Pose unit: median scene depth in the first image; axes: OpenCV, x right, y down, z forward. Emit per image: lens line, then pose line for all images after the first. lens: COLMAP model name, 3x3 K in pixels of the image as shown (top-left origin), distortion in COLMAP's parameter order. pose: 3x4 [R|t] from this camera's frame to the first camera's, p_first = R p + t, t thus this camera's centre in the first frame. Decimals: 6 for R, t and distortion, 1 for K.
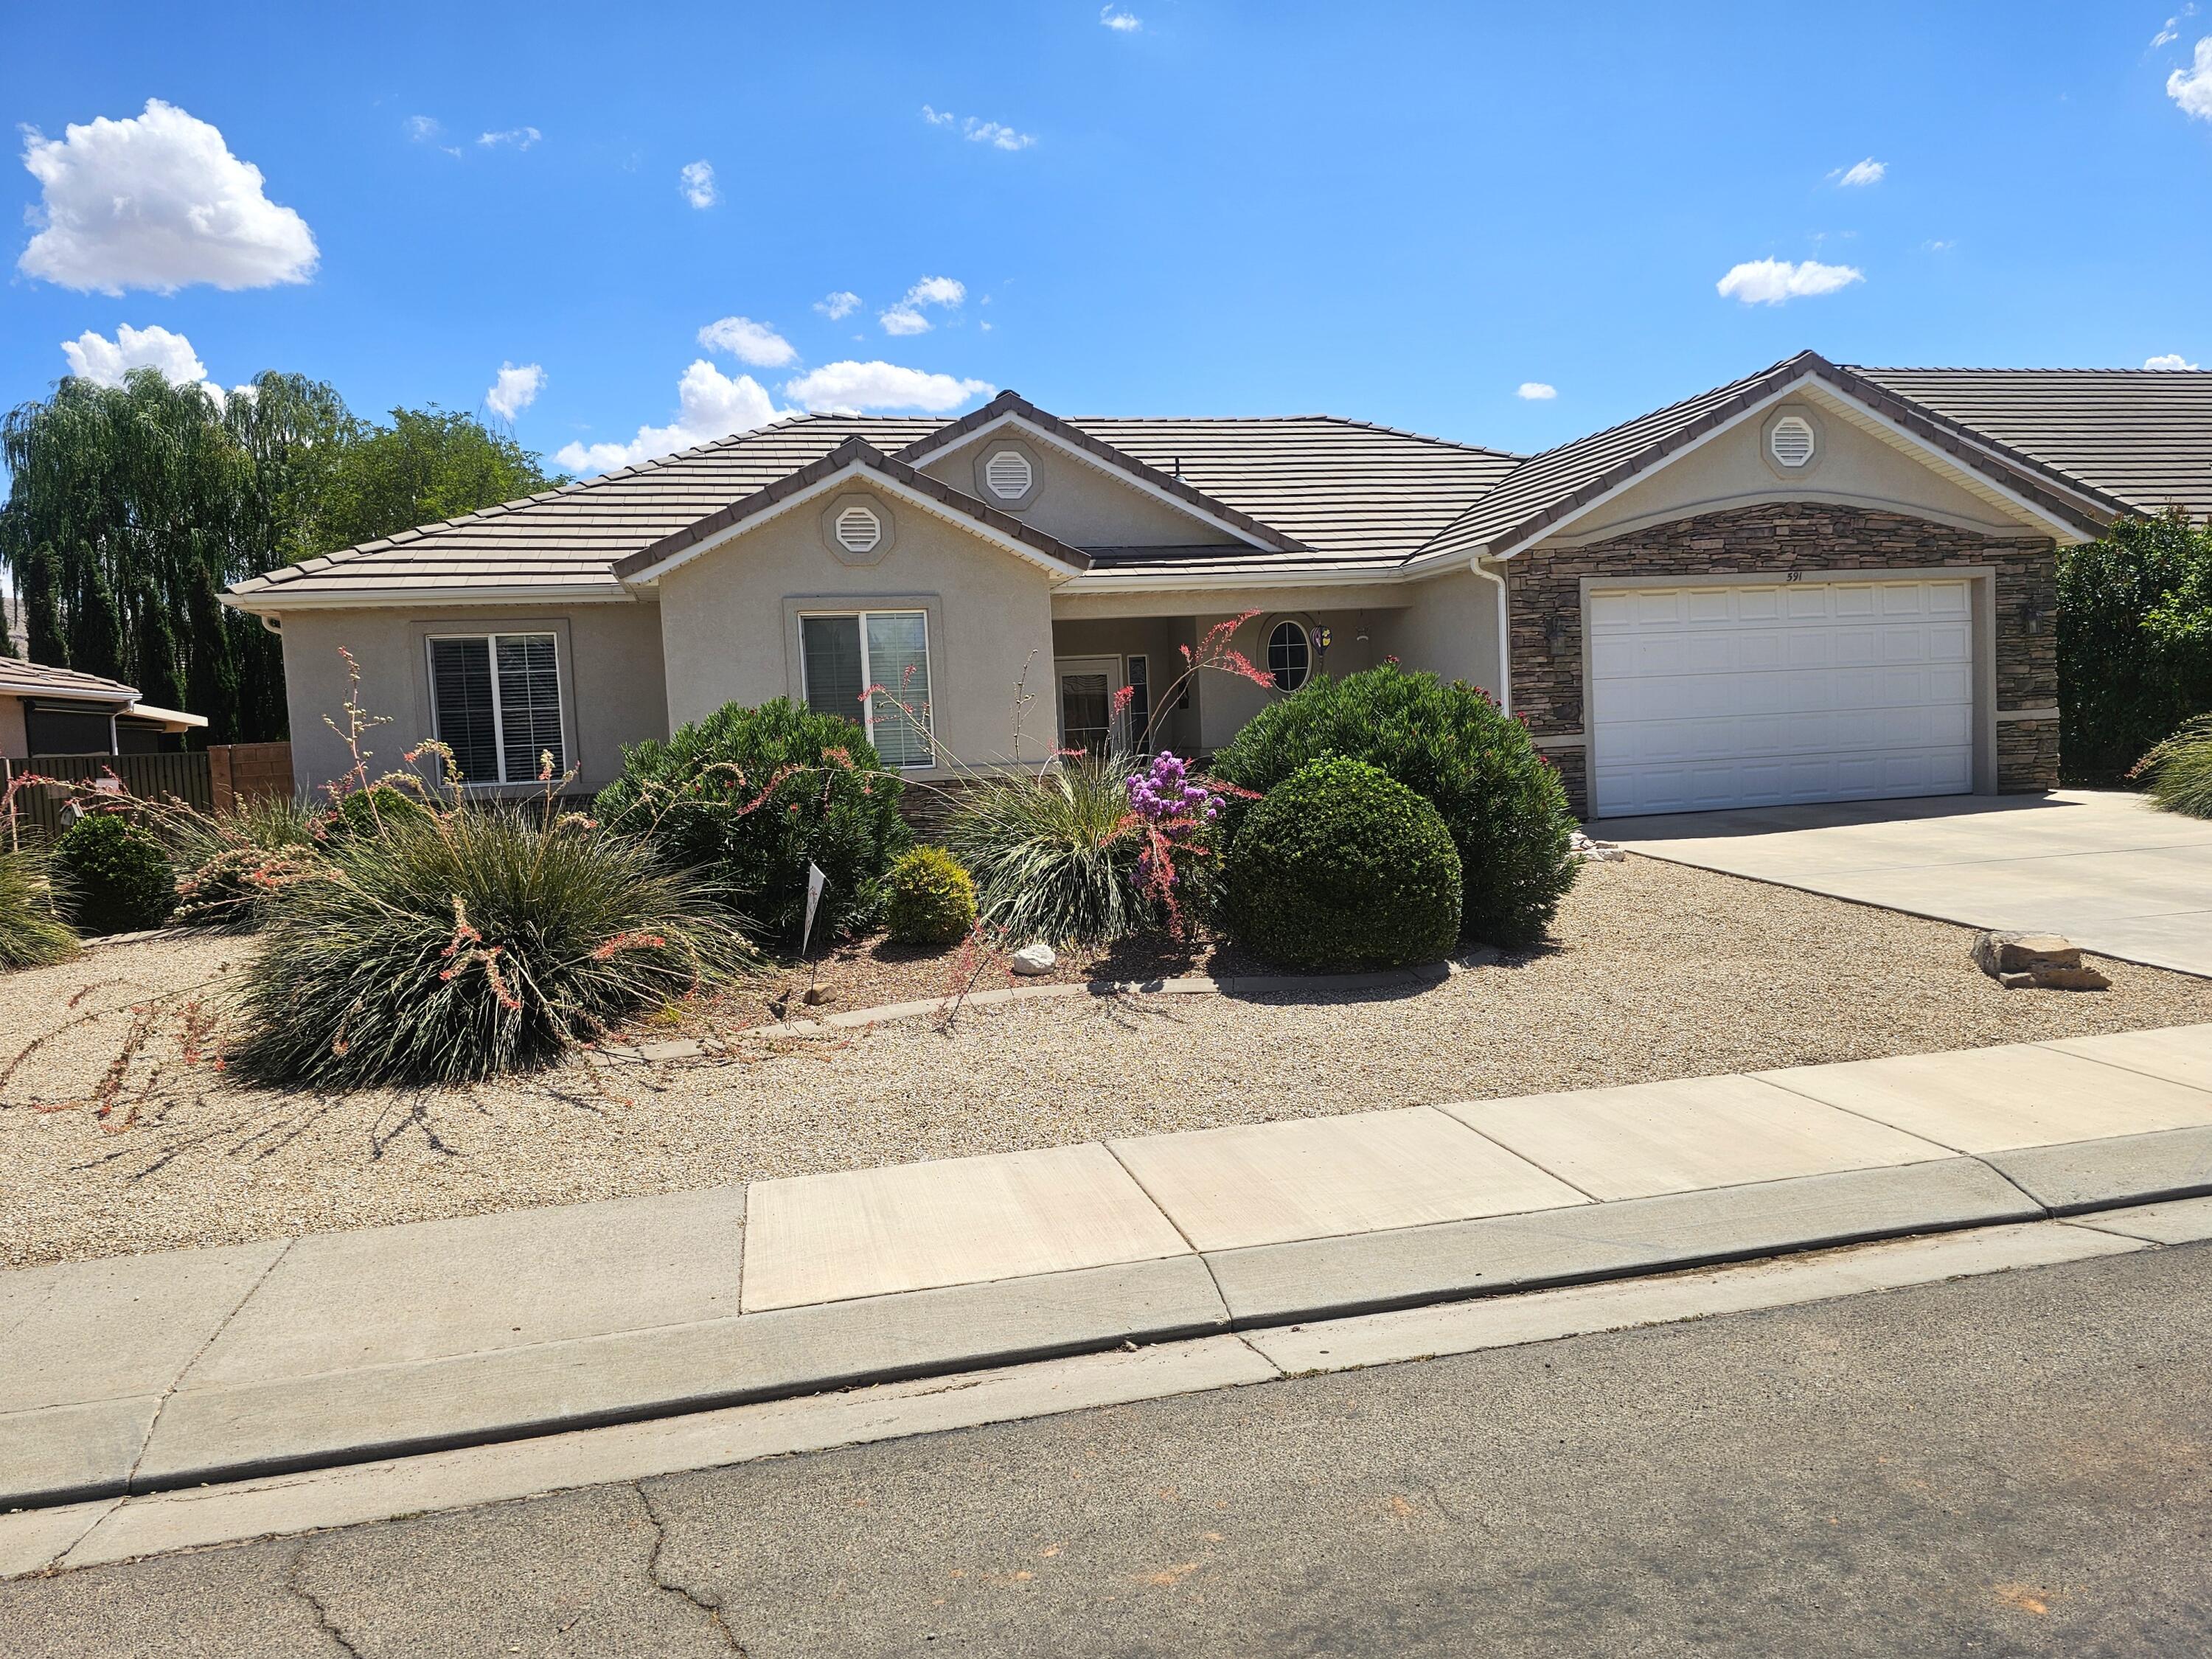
lens RADIAL K [[1495.7, 0, 1111.1], [0, 1495.7, 845.4], [0, 0, 1]] dist [0.058030, -0.046843]
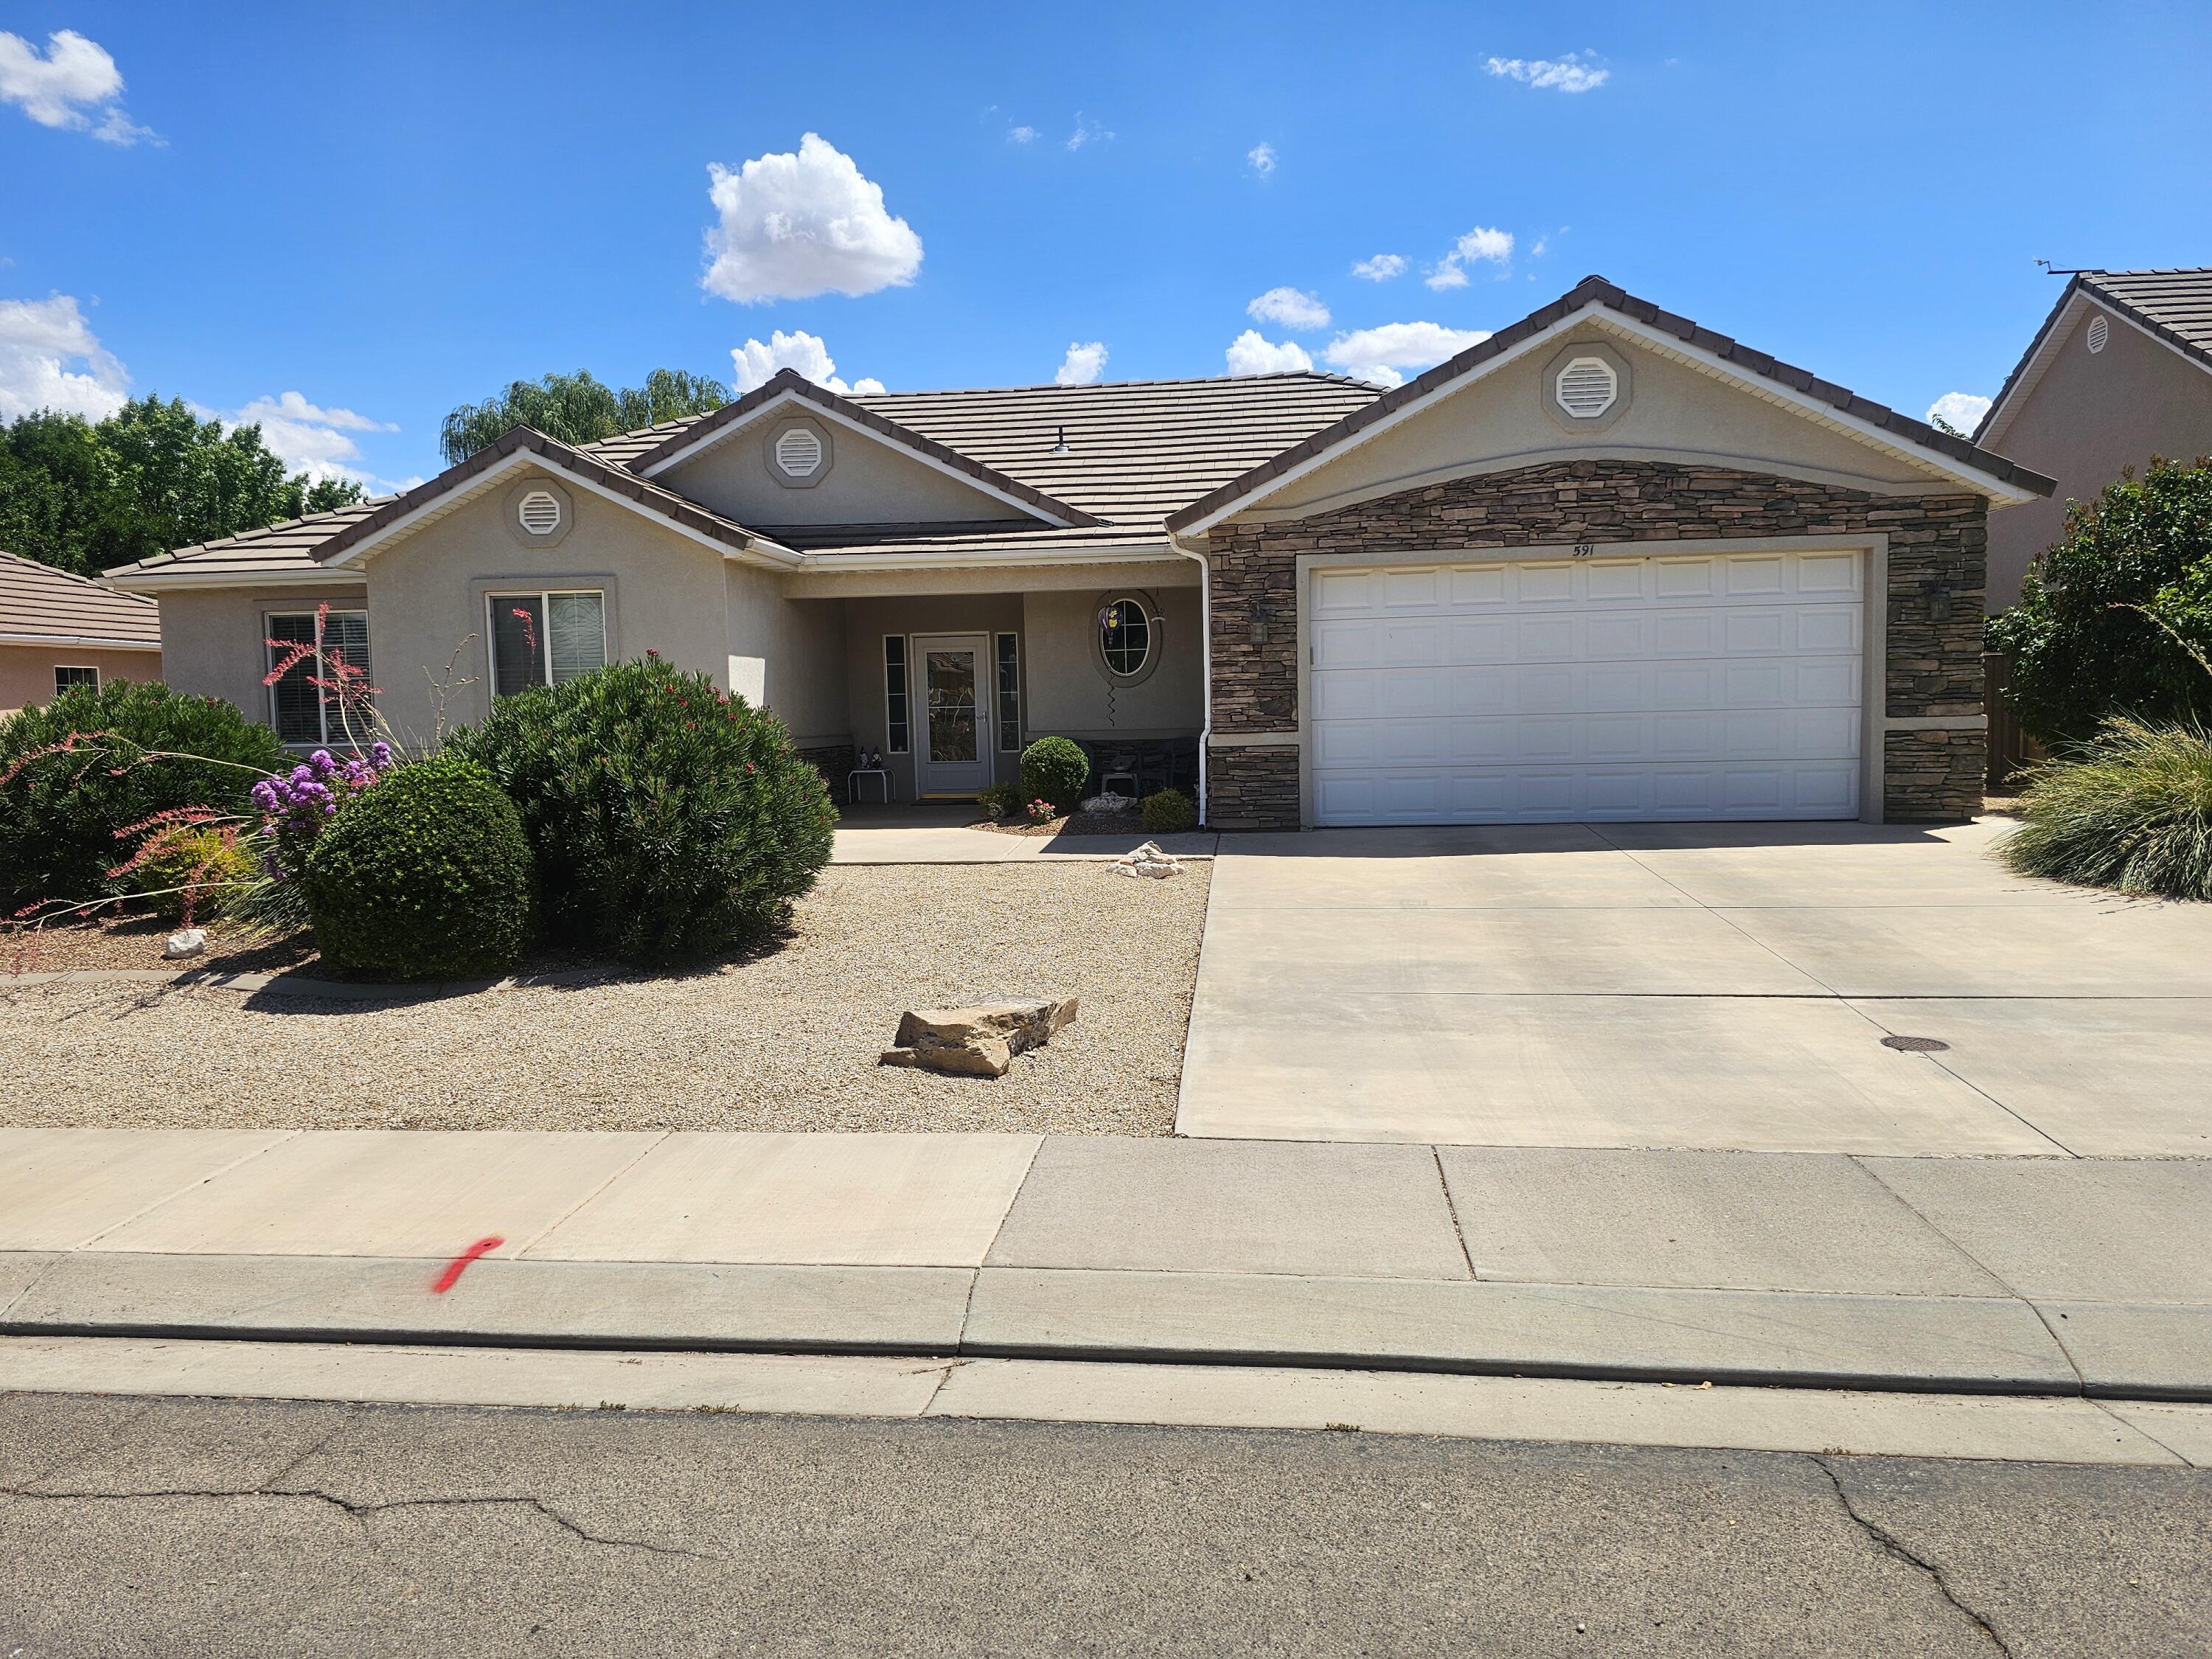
lens RADIAL K [[1495.7, 0, 1111.6], [0, 1495.7, 817.2], [0, 0, 1]] dist [0.058030, -0.046843]
pose [[0.941779, 0.049823, -0.332521, 0.490212], [-0.047653, 0.998756, 0.014683, -0.030626], [0.332839, 0.002017, 0.942982, 0.130938]]
